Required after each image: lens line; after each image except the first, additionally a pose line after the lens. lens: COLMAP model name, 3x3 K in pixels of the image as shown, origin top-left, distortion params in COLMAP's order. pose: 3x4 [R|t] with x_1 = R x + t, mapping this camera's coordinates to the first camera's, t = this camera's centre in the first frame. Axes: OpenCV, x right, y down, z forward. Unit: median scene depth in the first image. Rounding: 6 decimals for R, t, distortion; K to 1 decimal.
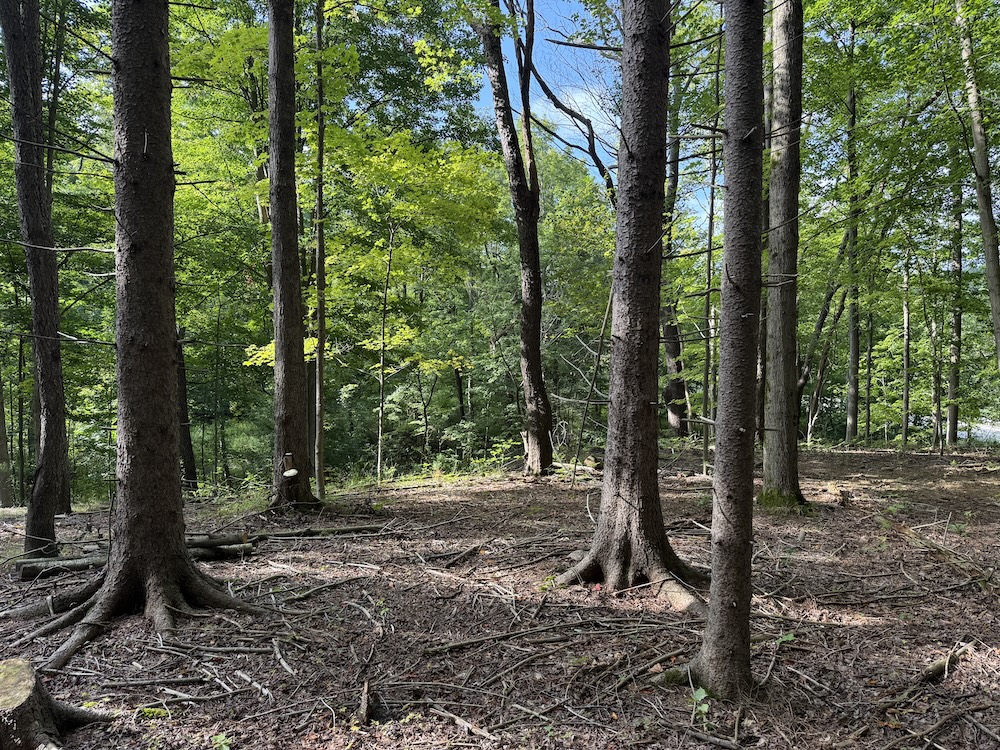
lens RADIAL K [[693.2, 0, 498.5], [0, 693.2, 374.9], [0, 0, 1]] dist [0.018495, -0.027814]
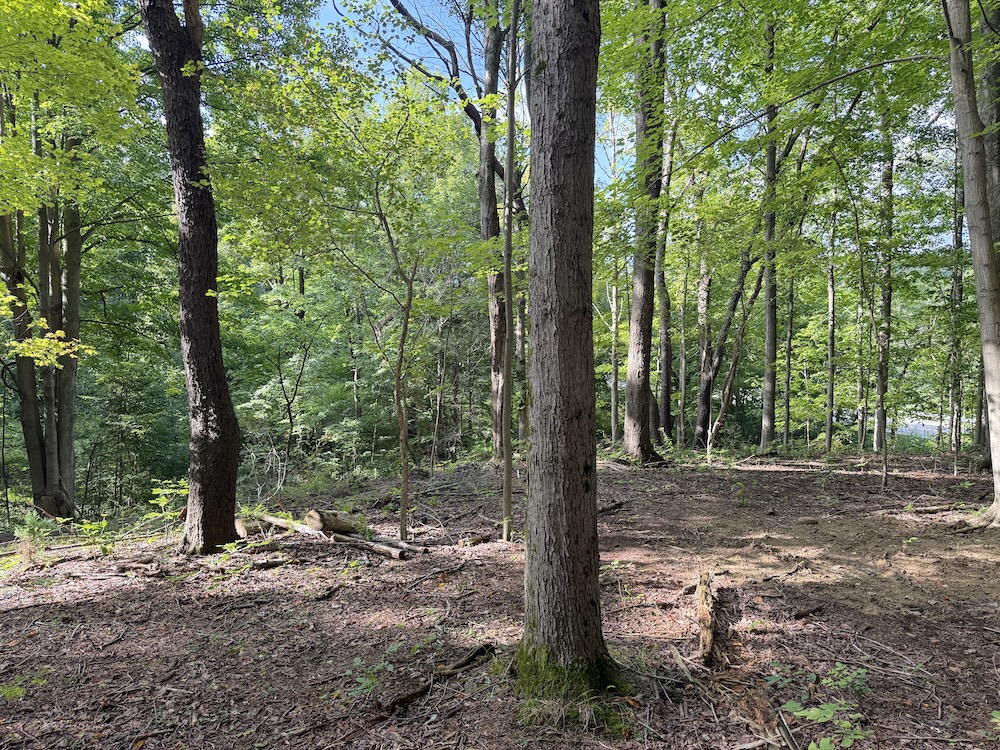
lens RADIAL K [[693.2, 0, 498.6], [0, 693.2, 373.6], [0, 0, 1]] dist [0.018495, -0.027814]
pose [[0.996098, -0.000232, 0.088256, 0.100227], [-0.000740, 0.999939, 0.010987, -0.000132], [-0.088253, -0.011010, 0.996037, 0.177944]]
